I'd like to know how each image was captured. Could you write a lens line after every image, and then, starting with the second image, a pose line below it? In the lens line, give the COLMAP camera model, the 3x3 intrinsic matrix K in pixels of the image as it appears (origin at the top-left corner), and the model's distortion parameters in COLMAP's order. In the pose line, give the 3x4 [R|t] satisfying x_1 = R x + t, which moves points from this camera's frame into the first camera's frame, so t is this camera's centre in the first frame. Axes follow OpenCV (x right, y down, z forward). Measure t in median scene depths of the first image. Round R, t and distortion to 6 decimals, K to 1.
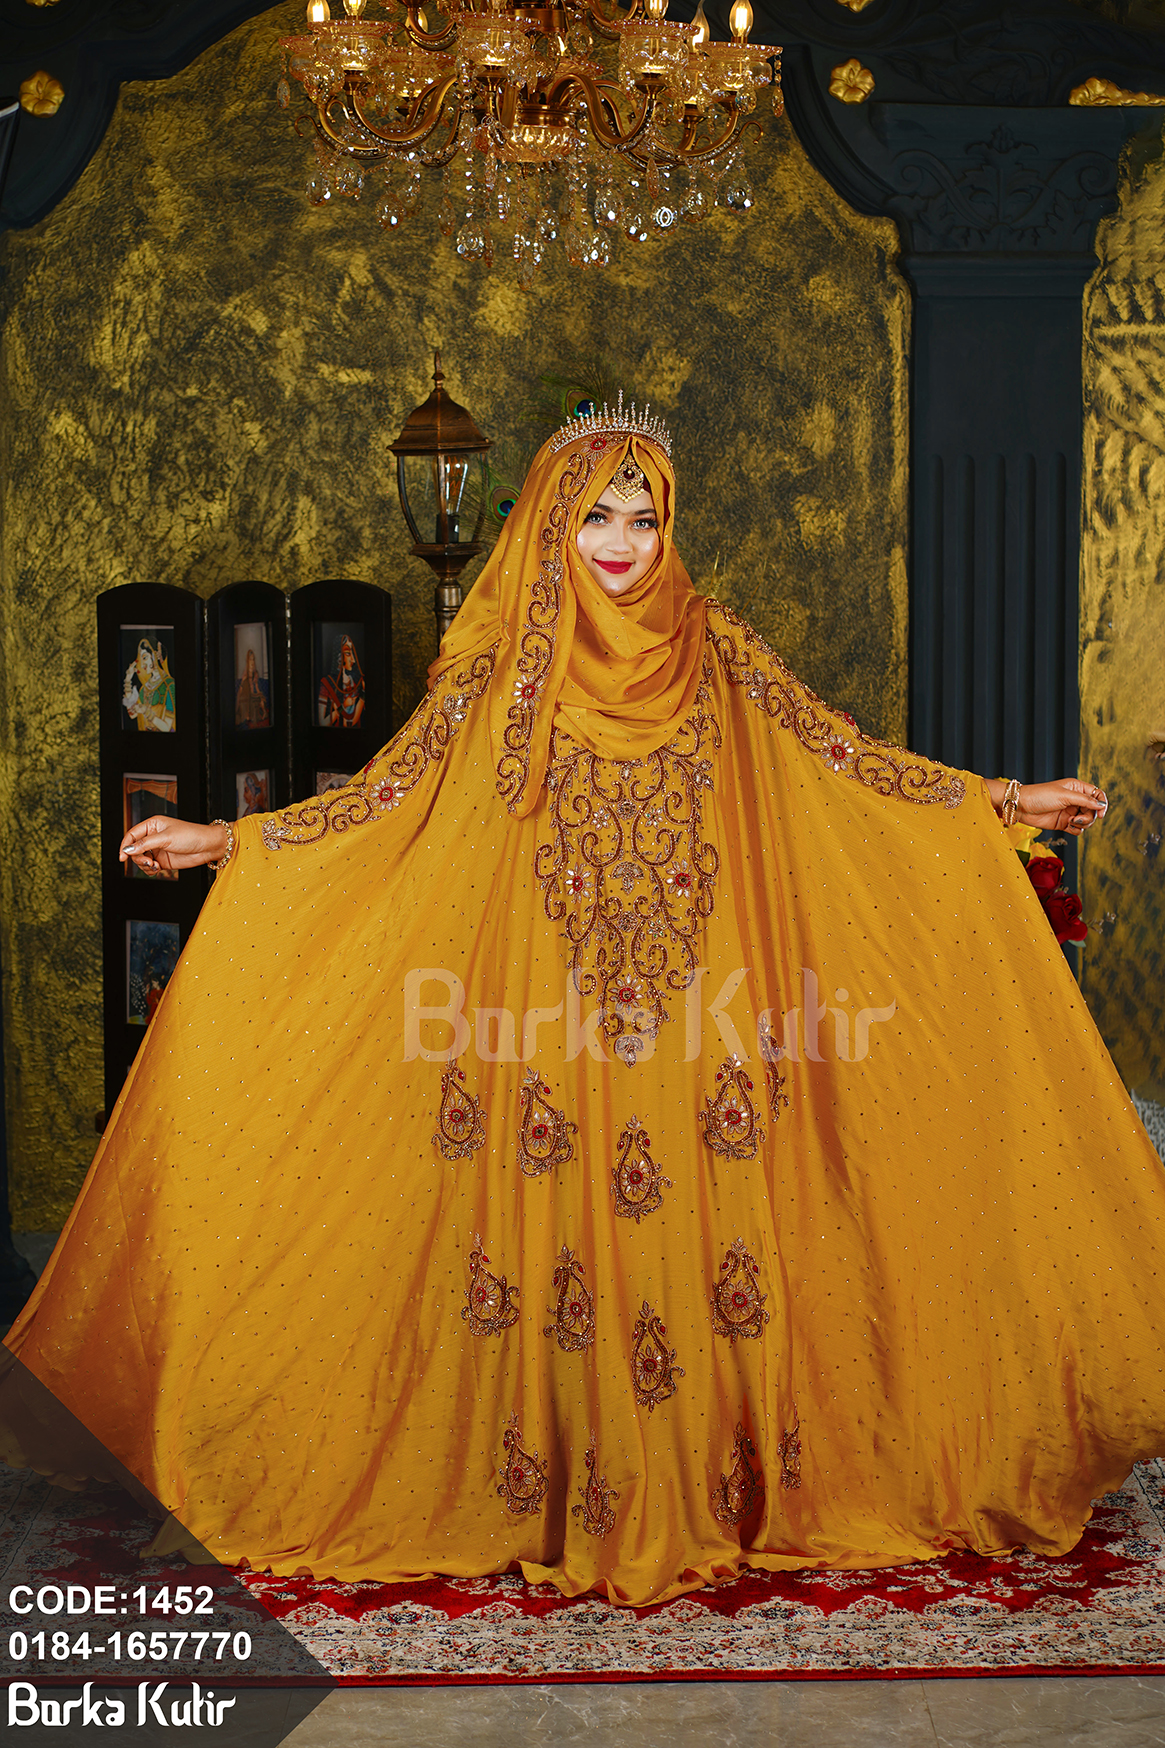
lens RADIAL K [[4168.1, 0, 582.5], [0, 4168.1, 874.0], [0, 0, 1]] dist [0.163578, -2.940772]
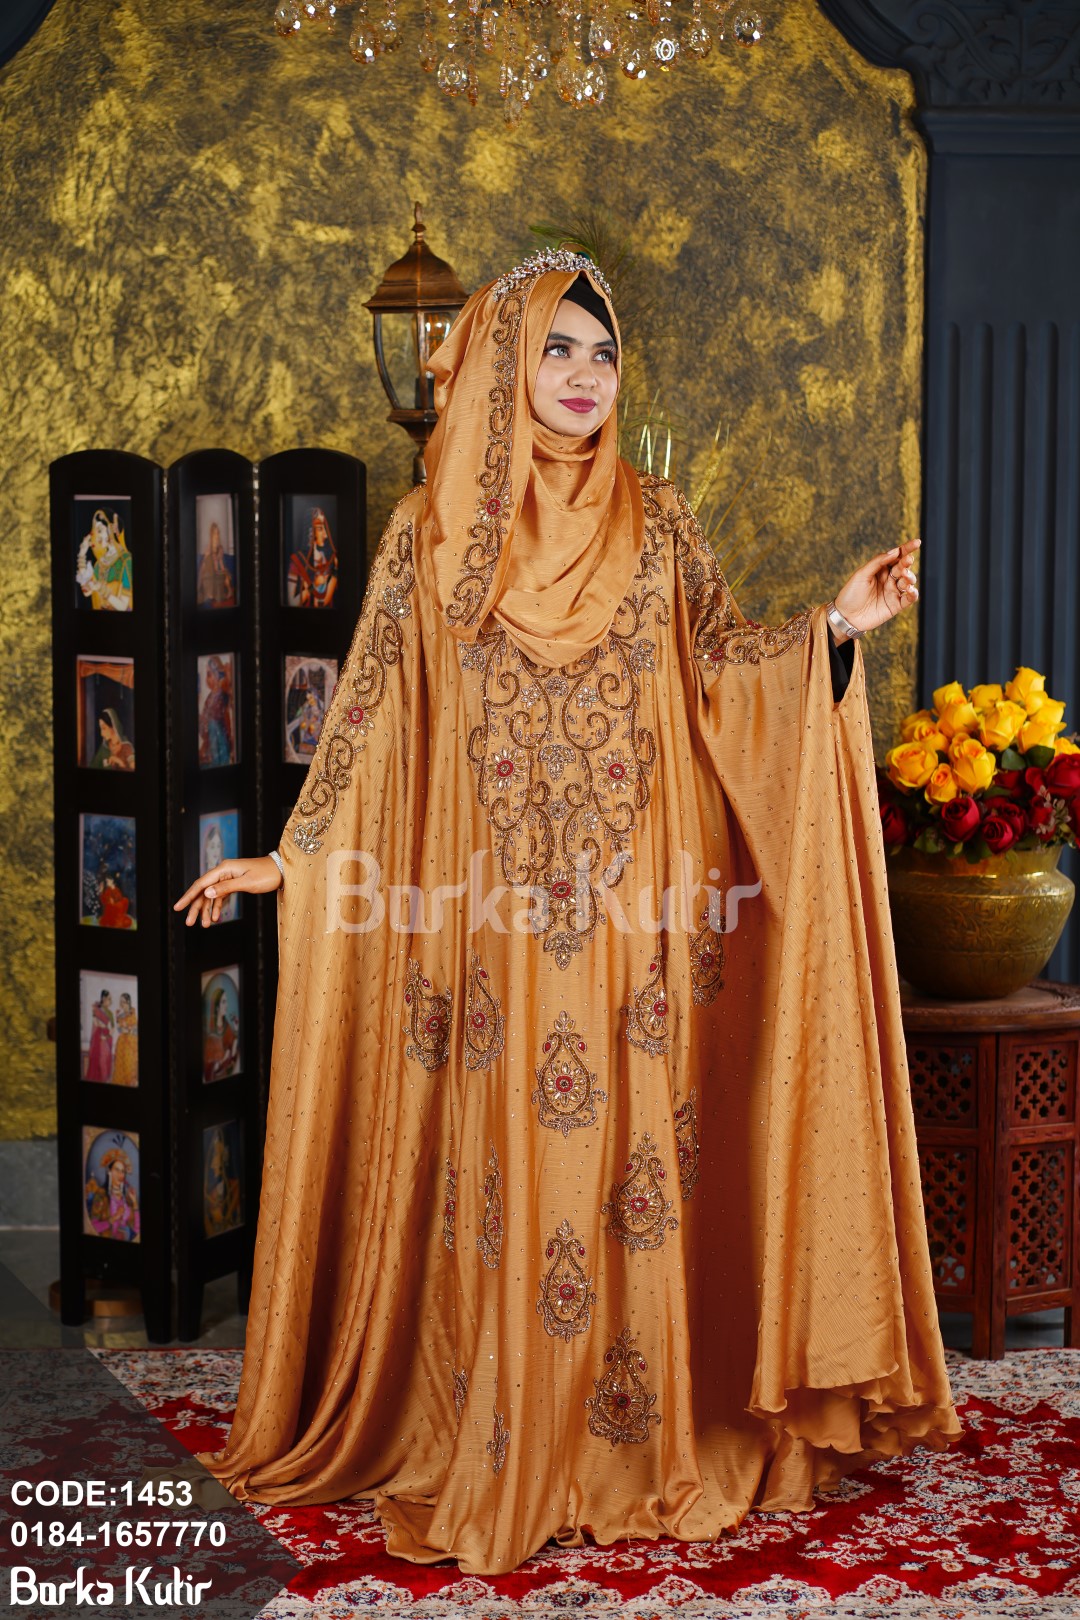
lens RADIAL K [[3862.8, 0, 540.0], [0, 3862.8, 810.0], [0, 0, 1]] dist [0.163578, -2.940772]
pose [[0.999919, 0.008203, -0.009685, 0.001484], [-0.008068, 0.999871, 0.013874, -0.002272], [0.009798, -0.013795, 0.999857, 0.128257]]
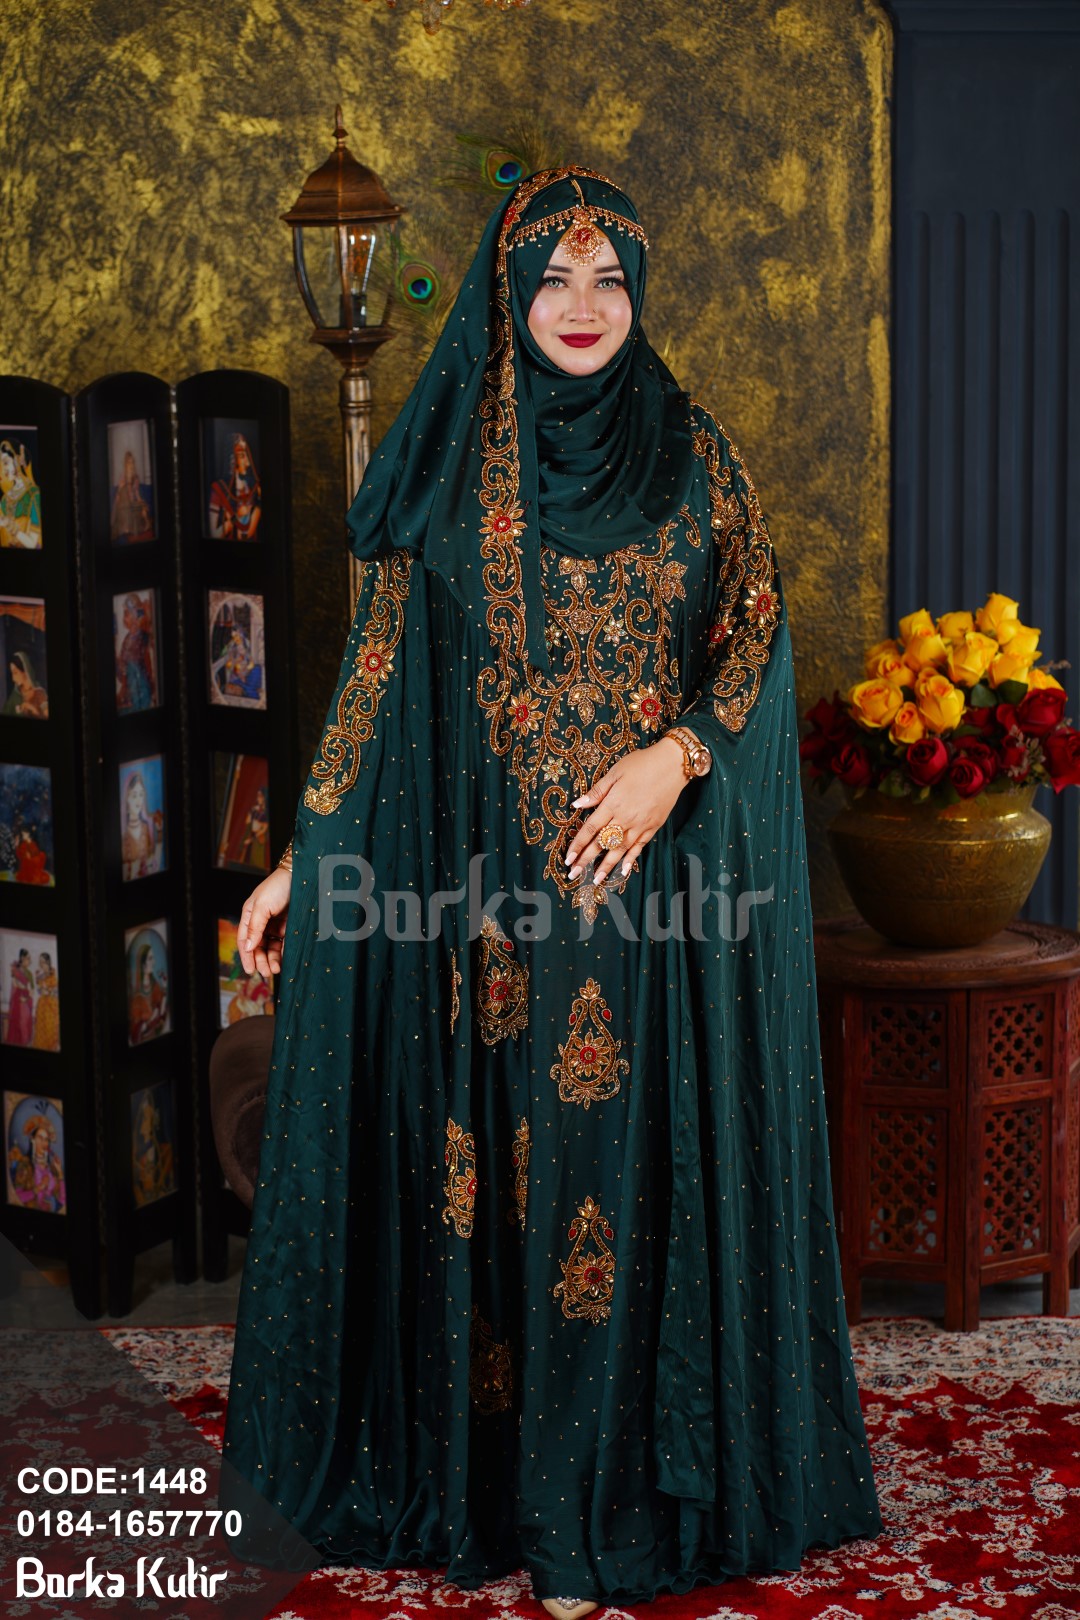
lens RADIAL K [[3862.8, 0, 540.0], [0, 3862.8, 810.0], [0, 0, 1]] dist [0.163578, -2.940772]
pose [[0.999851, -0.004519, -0.016672, 0.017402], [0.005680, 0.997514, 0.070237, -0.032454], [0.016314, -0.070321, 0.997391, 0.176973]]
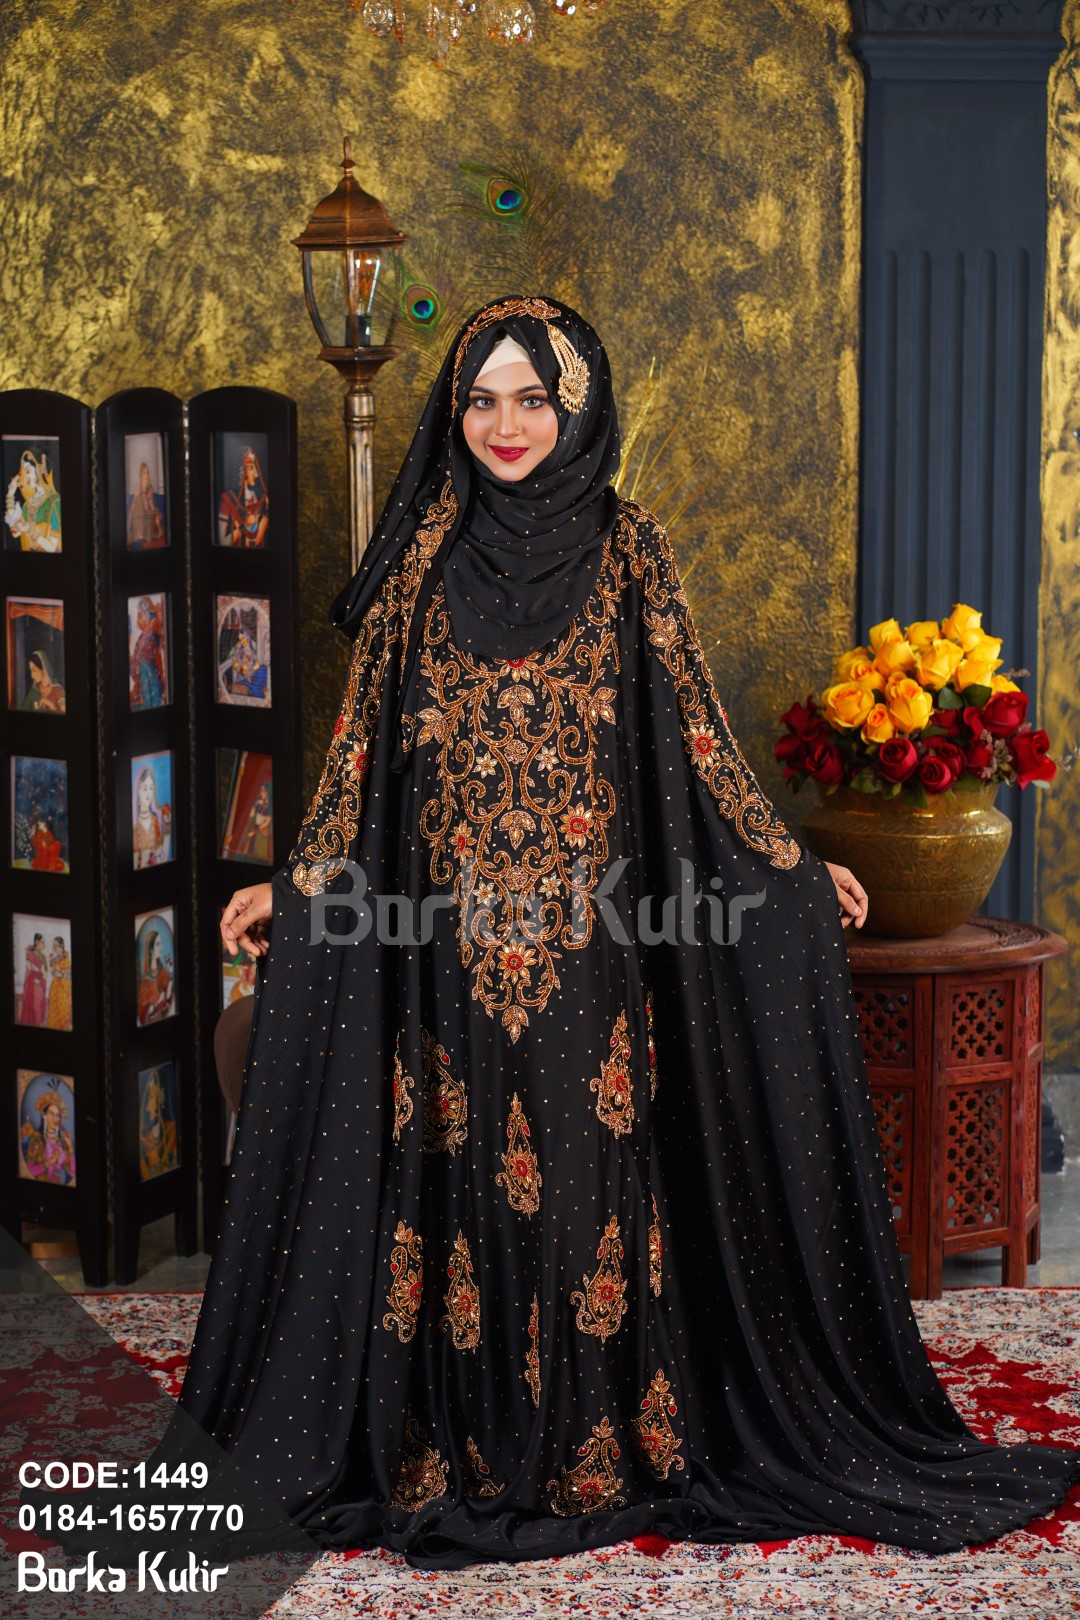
lens RADIAL K [[3862.8, 0, 540.0], [0, 3862.8, 810.0], [0, 0, 1]] dist [0.163578, -2.940772]
pose [[0.999995, 0.003039, 0.000498, 0.006764], [-0.003059, 0.998902, 0.046744, -0.015961], [-0.000355, -0.046746, 0.998907, 0.133324]]
